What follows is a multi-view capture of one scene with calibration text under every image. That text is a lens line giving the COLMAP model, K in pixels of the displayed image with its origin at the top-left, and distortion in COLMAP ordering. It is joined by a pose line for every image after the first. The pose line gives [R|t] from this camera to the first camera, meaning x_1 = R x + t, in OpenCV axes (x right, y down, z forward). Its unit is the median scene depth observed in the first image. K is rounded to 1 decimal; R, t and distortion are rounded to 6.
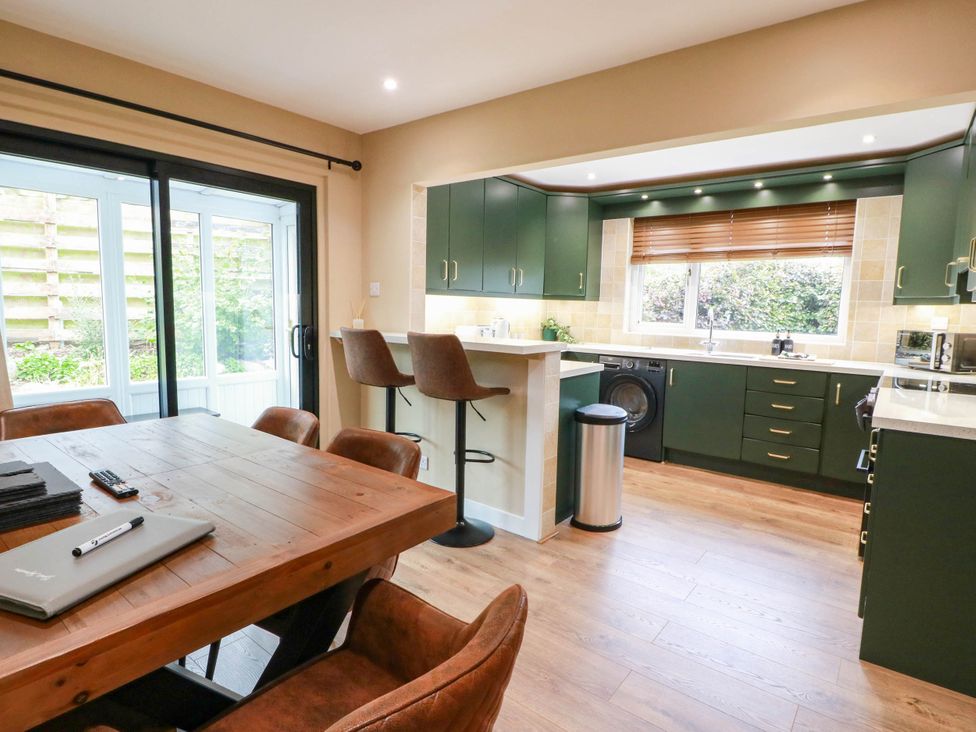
lens RADIAL K [[527.3, 0, 488.8], [0, 527.3, 361.4], [0, 0, 1]] dist [0.002883, -0.016996]
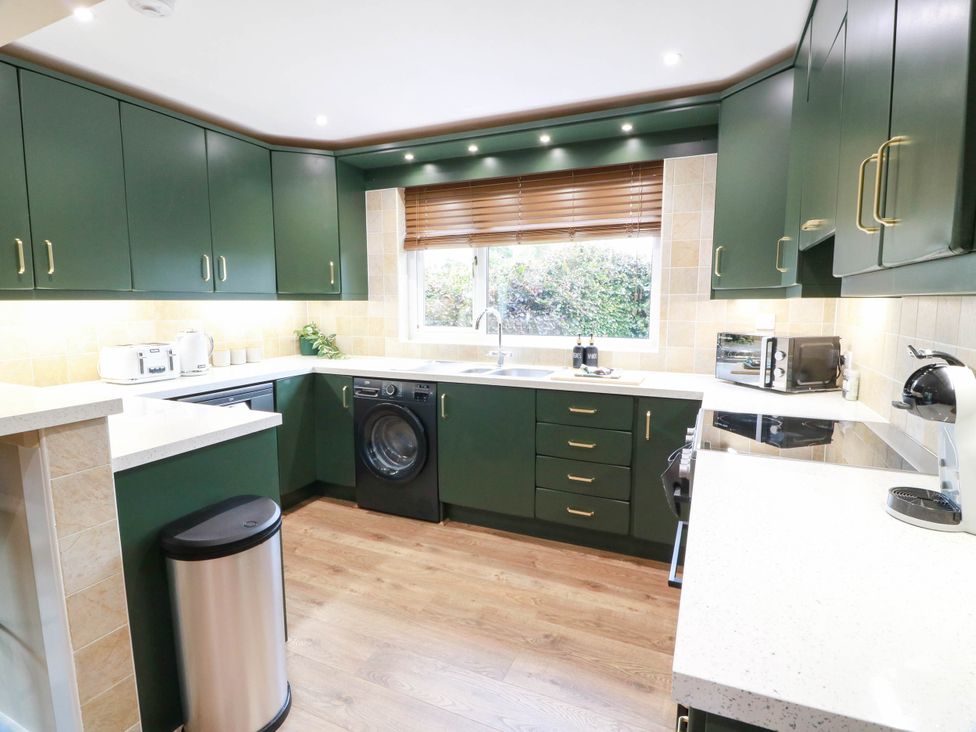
lens RADIAL K [[505.9, 0, 489.7], [0, 505.9, 360.6], [0, 0, 1]] dist [0.003066, -0.016675]
pose [[0.969511, -0.051766, 0.239516, 0.246852], [0.048534, 0.998634, 0.019378, -0.042226], [-0.240192, -0.007162, 0.970699, 0.322354]]
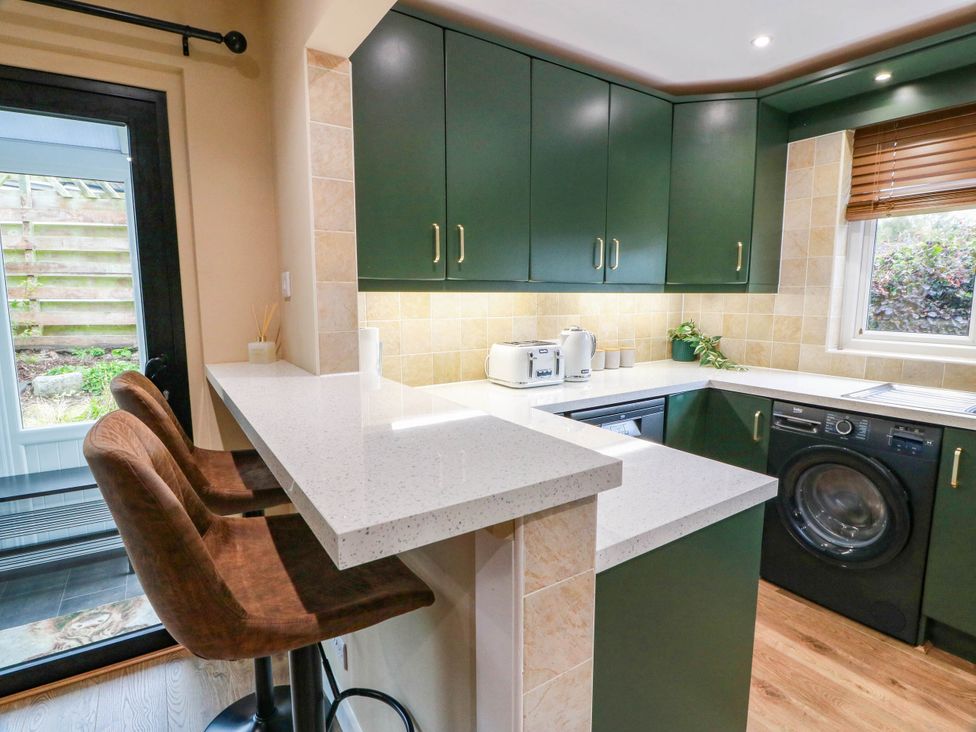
lens RADIAL K [[505.9, 0, 489.7], [0, 505.9, 360.6], [0, 0, 1]] dist [0.003066, -0.016675]
pose [[0.949441, 0.016065, -0.313534, 0.111675], [-0.010434, 0.999753, 0.019627, -0.062220], [0.313772, -0.015363, 0.949374, 0.495488]]
